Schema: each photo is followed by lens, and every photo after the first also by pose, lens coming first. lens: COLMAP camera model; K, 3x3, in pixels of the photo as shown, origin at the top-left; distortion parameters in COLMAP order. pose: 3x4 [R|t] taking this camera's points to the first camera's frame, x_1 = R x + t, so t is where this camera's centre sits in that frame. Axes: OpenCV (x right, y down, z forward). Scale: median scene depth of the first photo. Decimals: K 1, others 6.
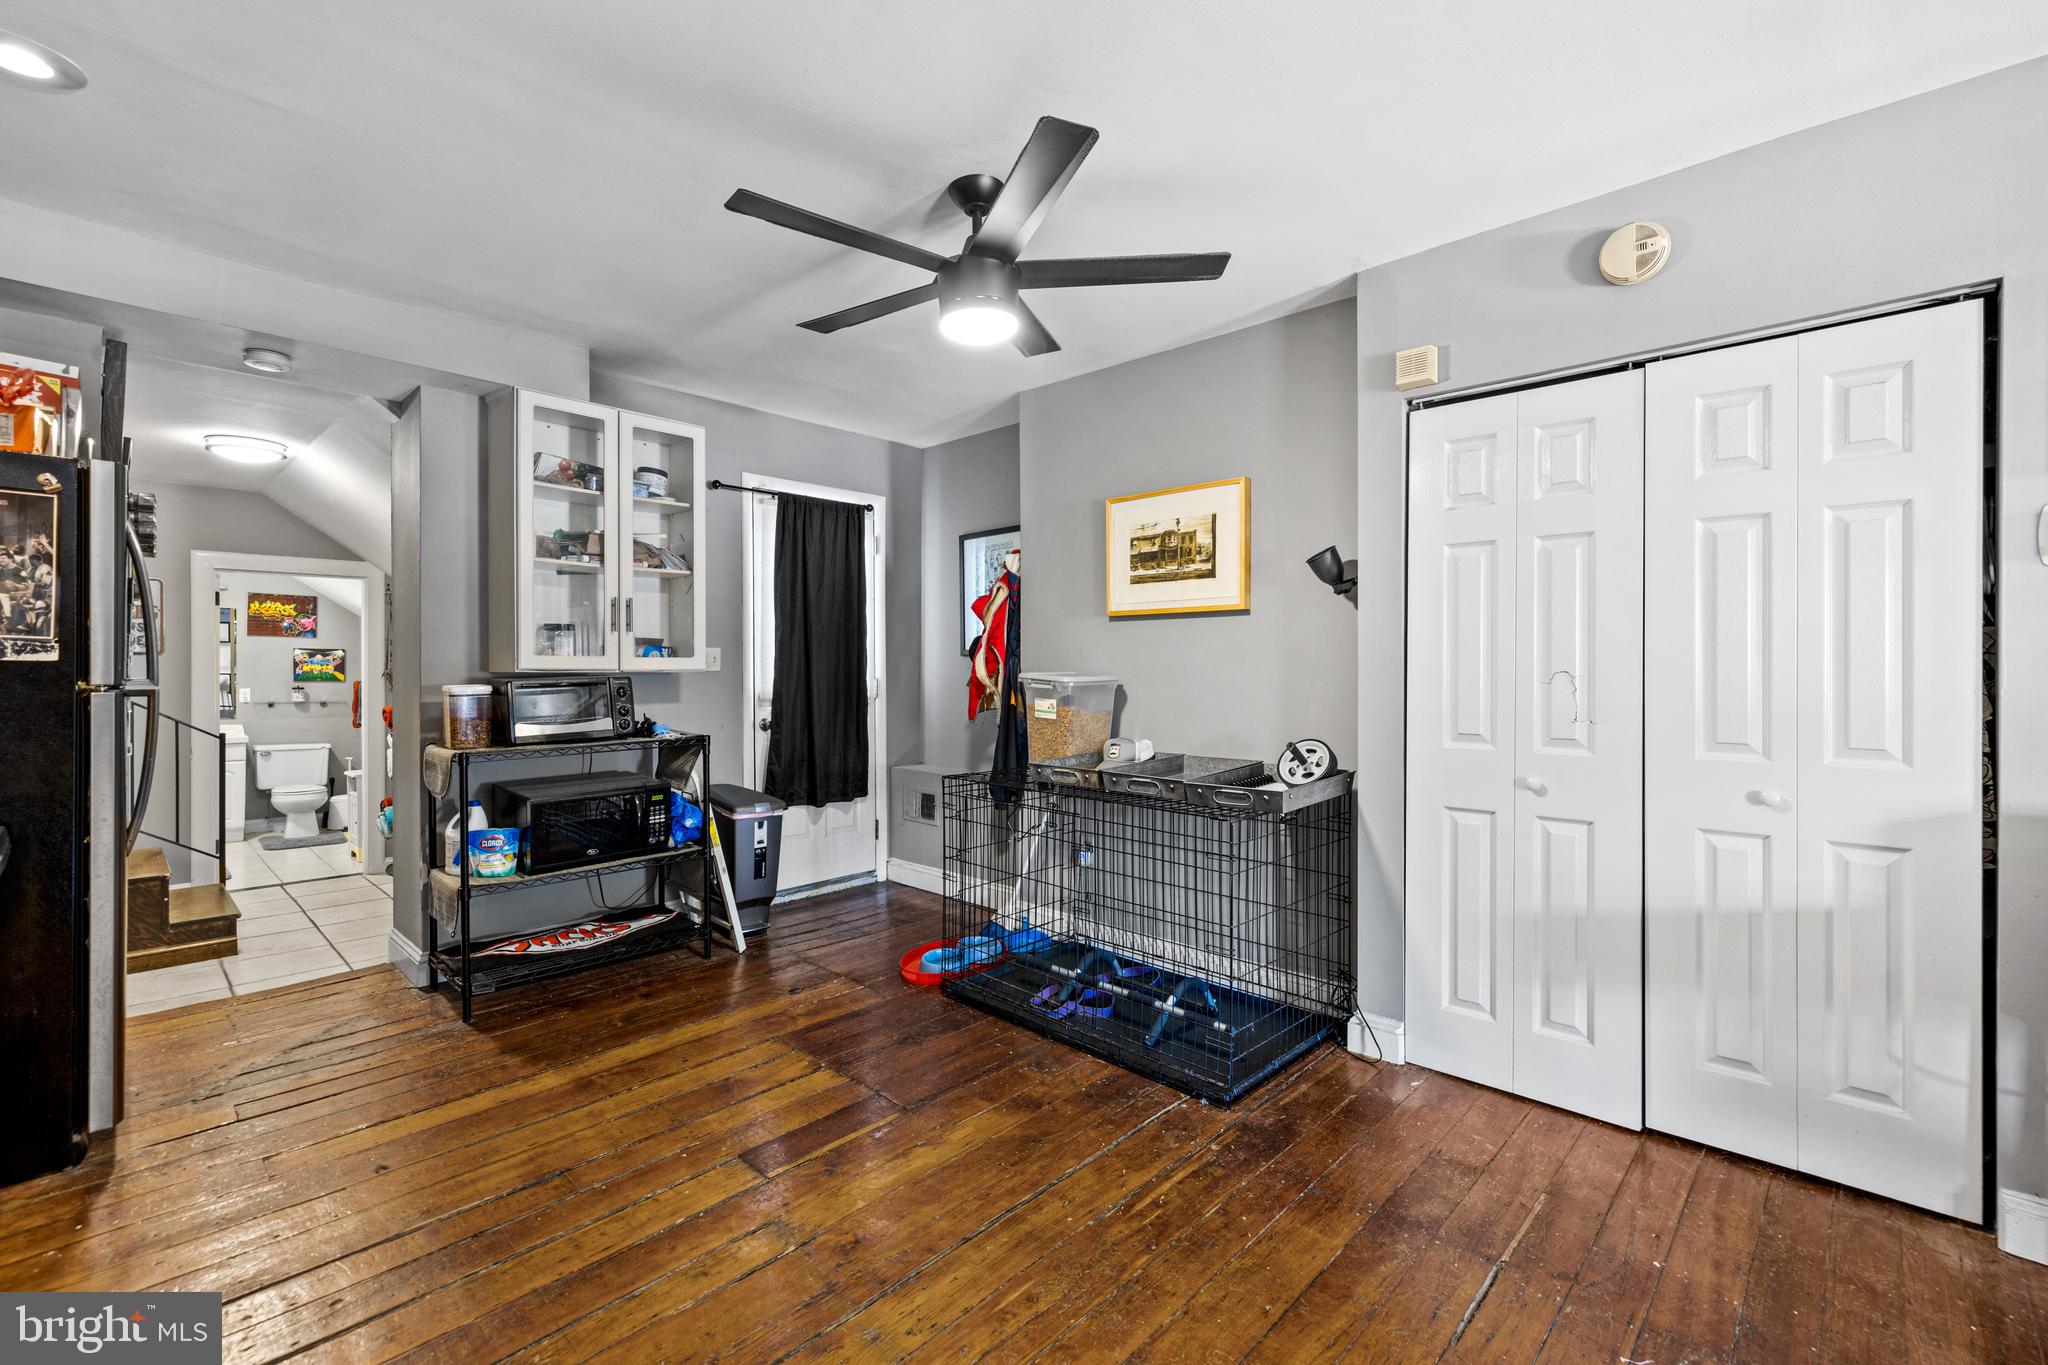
lens RADIAL K [[904.0, 0, 995.6], [0, 904.0, 664.6], [0, 0, 1]] dist [0.001981, 0.000065]
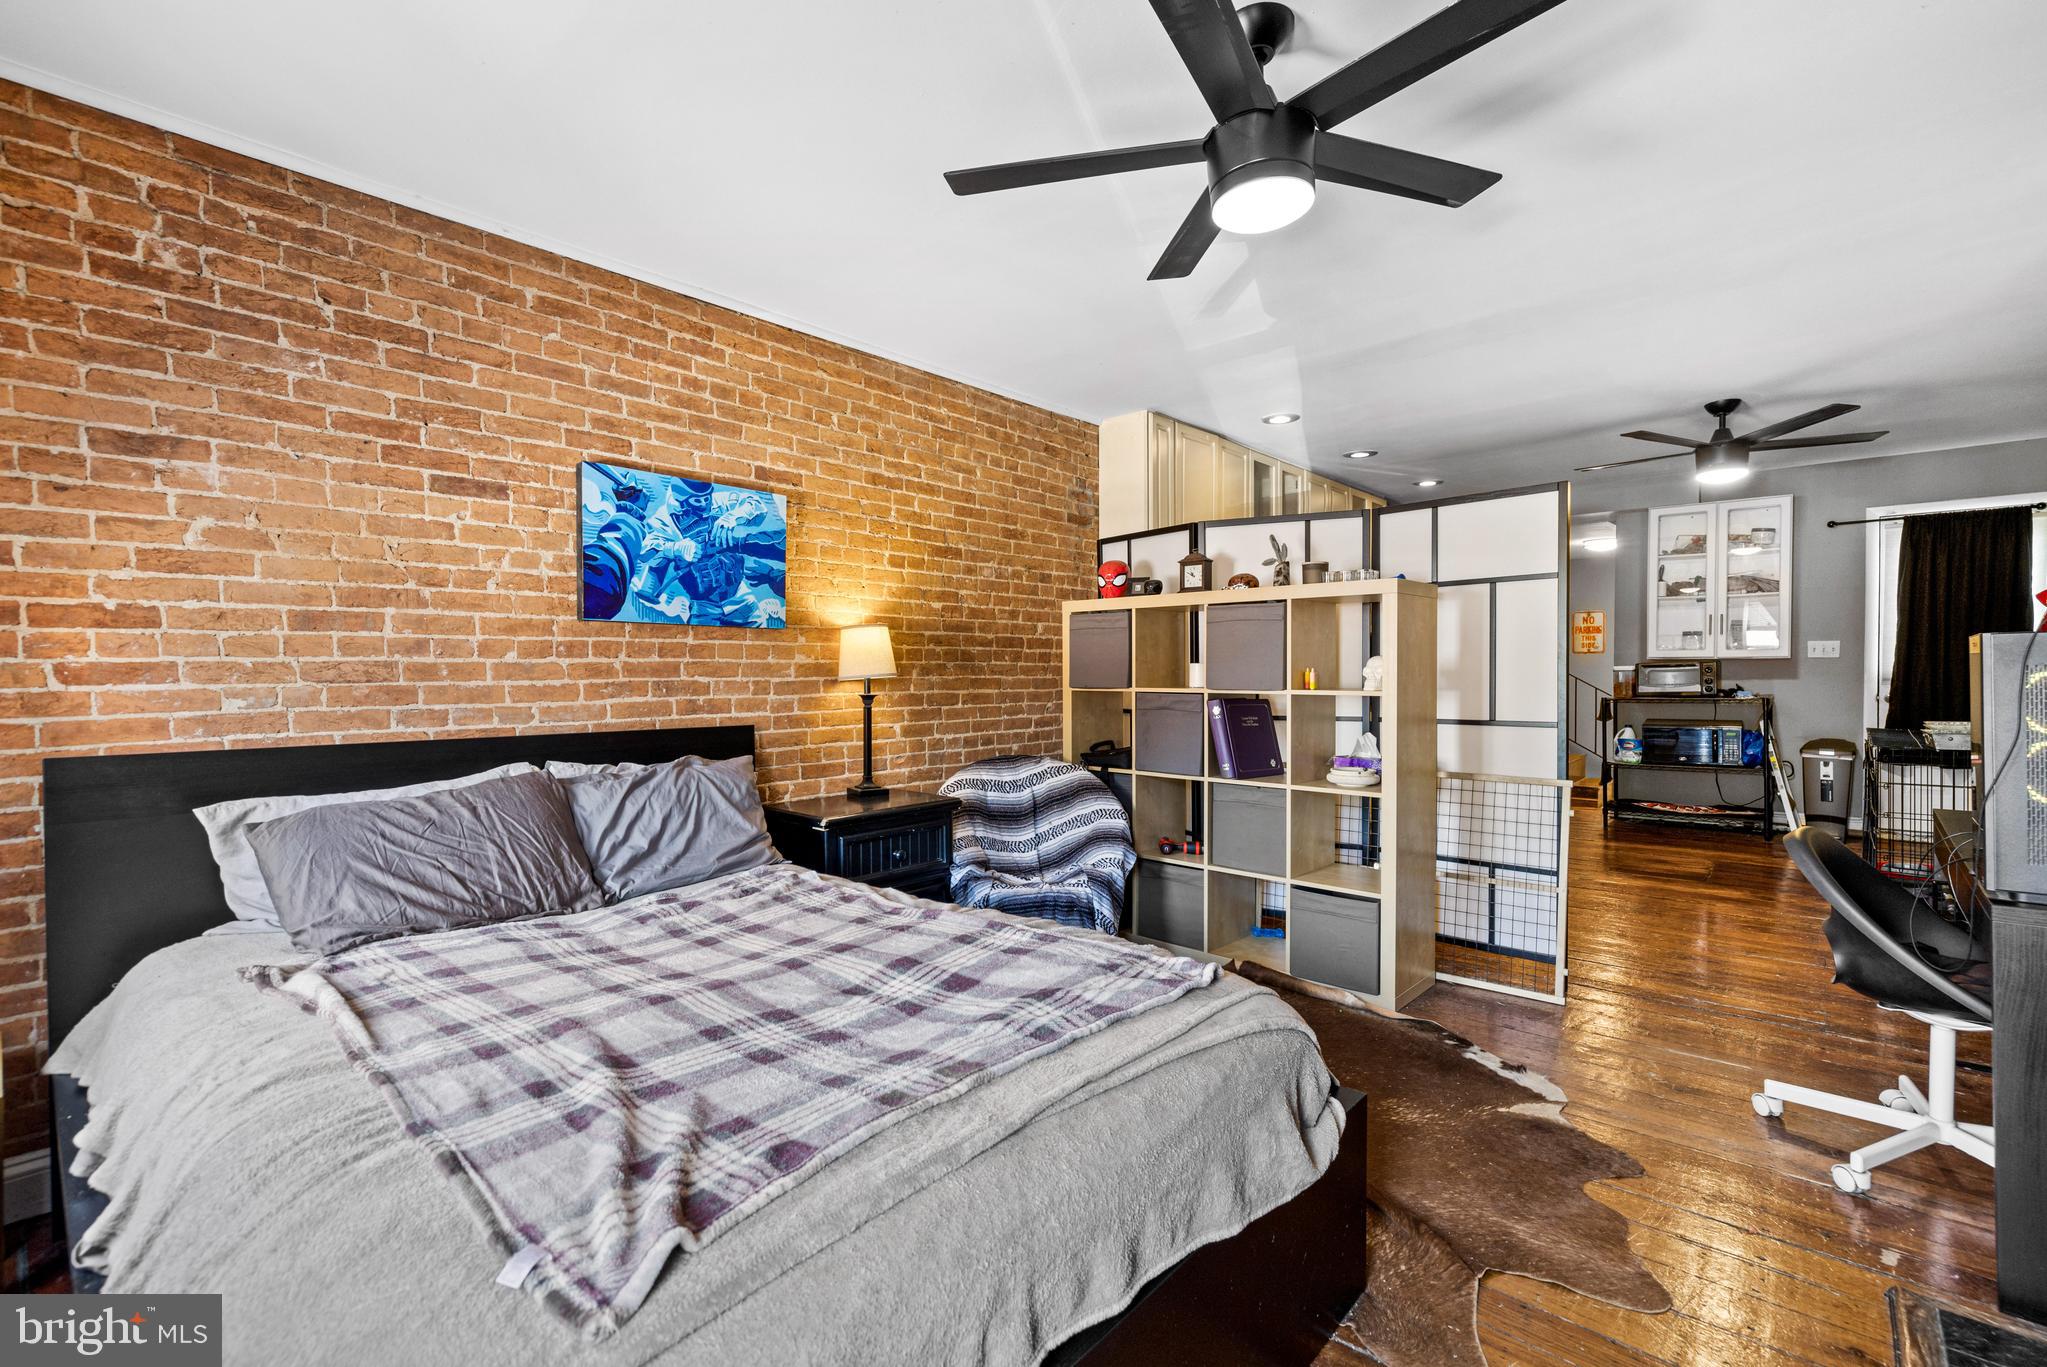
lens RADIAL K [[913.4, 0, 997.4], [0, 913.4, 684.9], [0, 0, 1]] dist [-0.001683, 0.000036]
pose [[0.034462, 0.017141, -0.999259, 1.534390], [0.005998, 0.999831, 0.017357, 0.024554], [0.999388, -0.006592, 0.034354, -0.492752]]
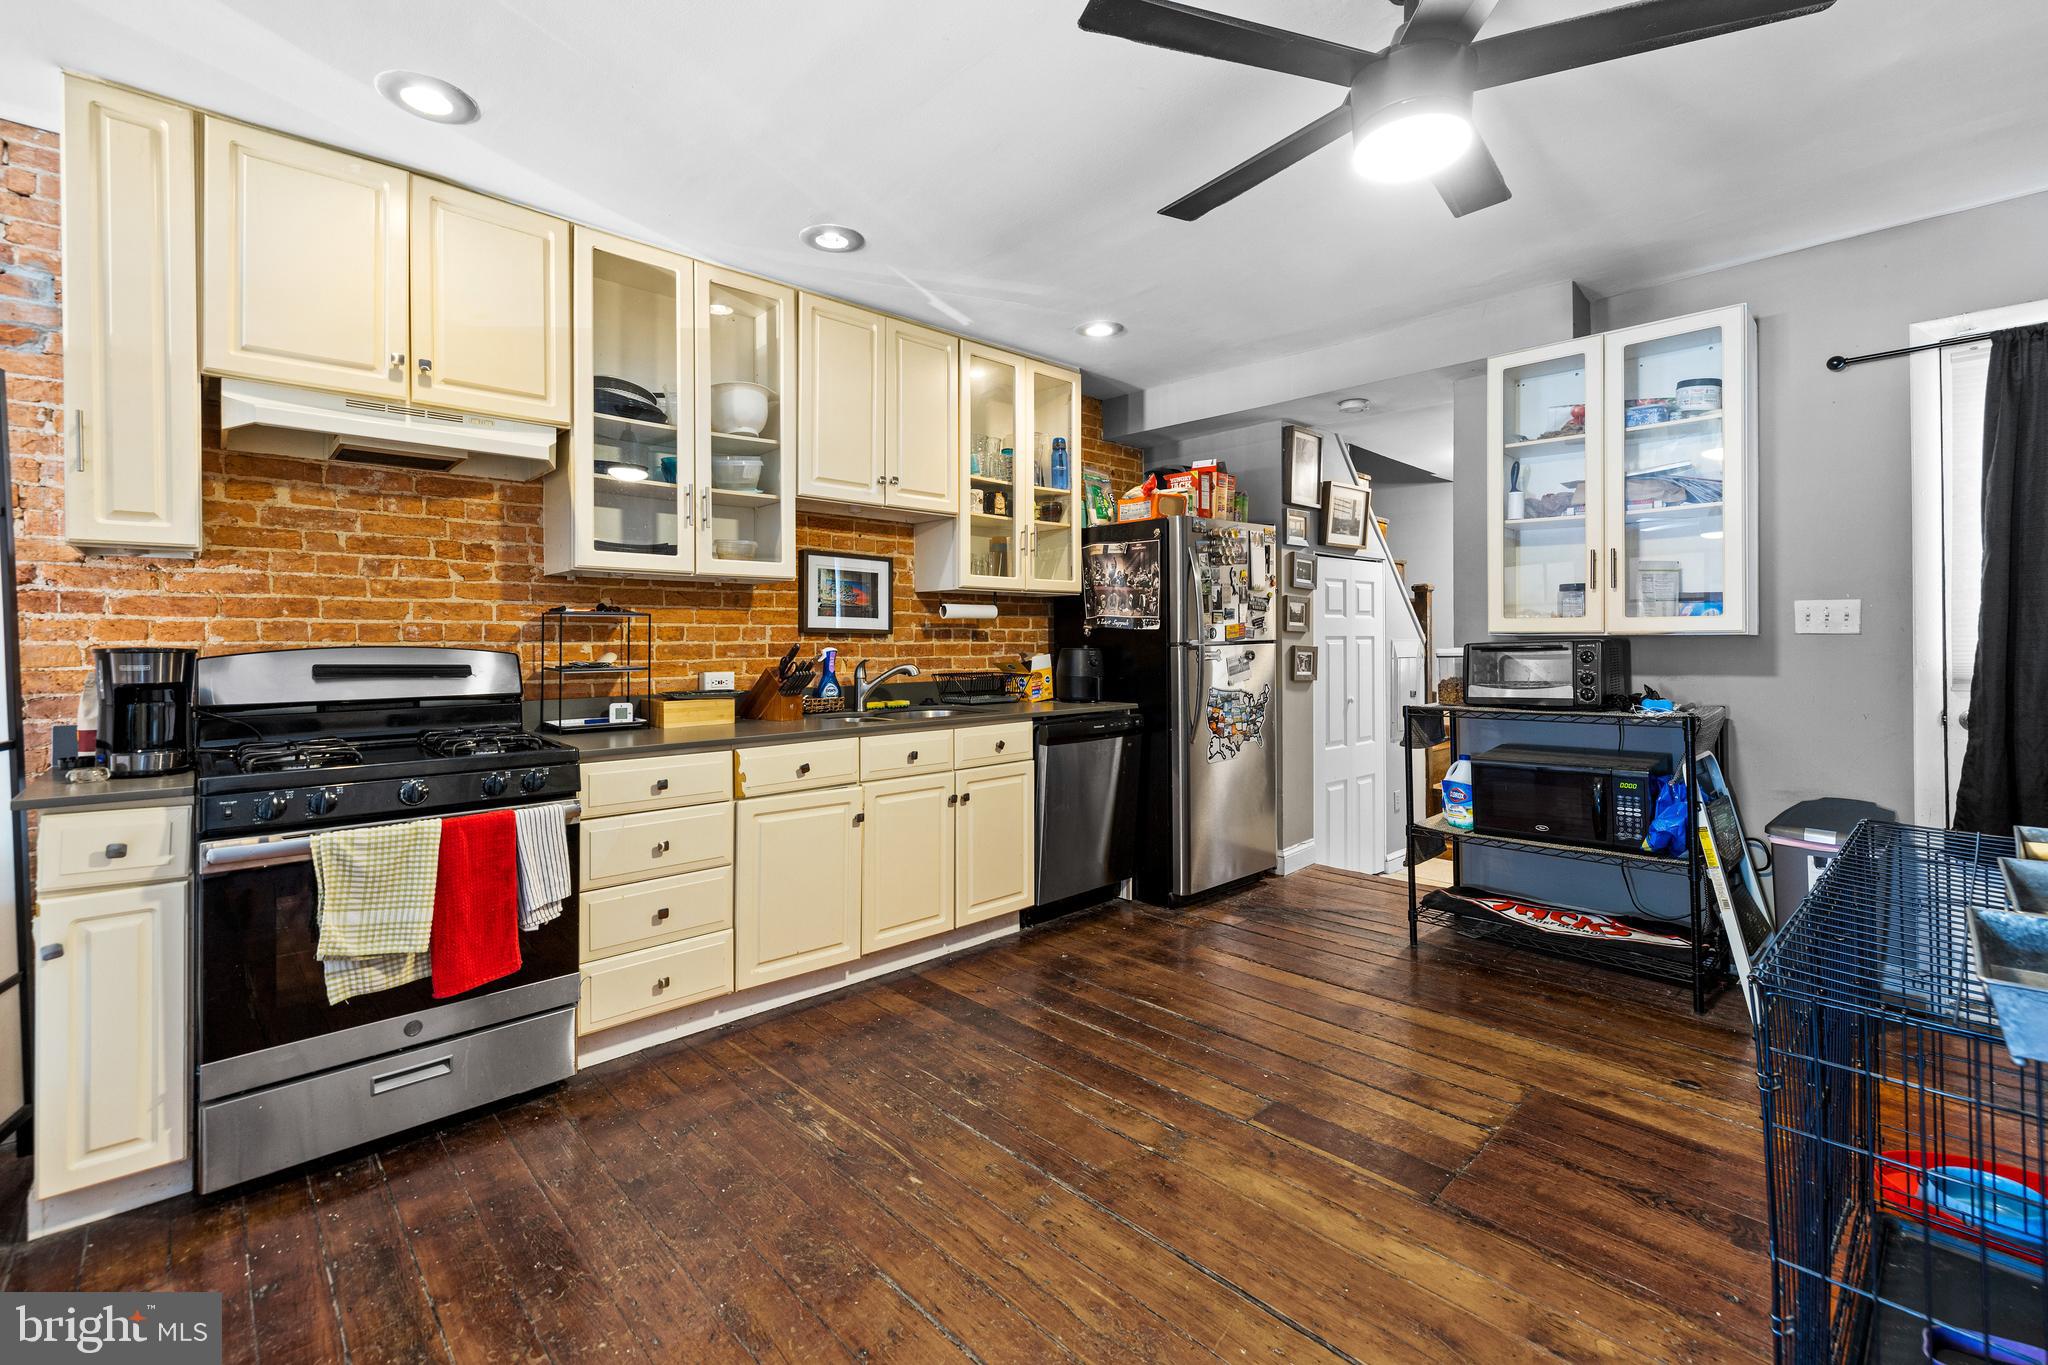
lens RADIAL K [[878.9, 0, 1004.7], [0, 878.9, 635.7], [0, 0, 1]] dist [0.001516, 0.000227]
pose [[-0.055811, -0.007757, -0.998411, 0.570701], [0.005135, 0.999954, -0.008056, 0.015936], [0.998428, -0.005576, -0.055769, 0.584011]]
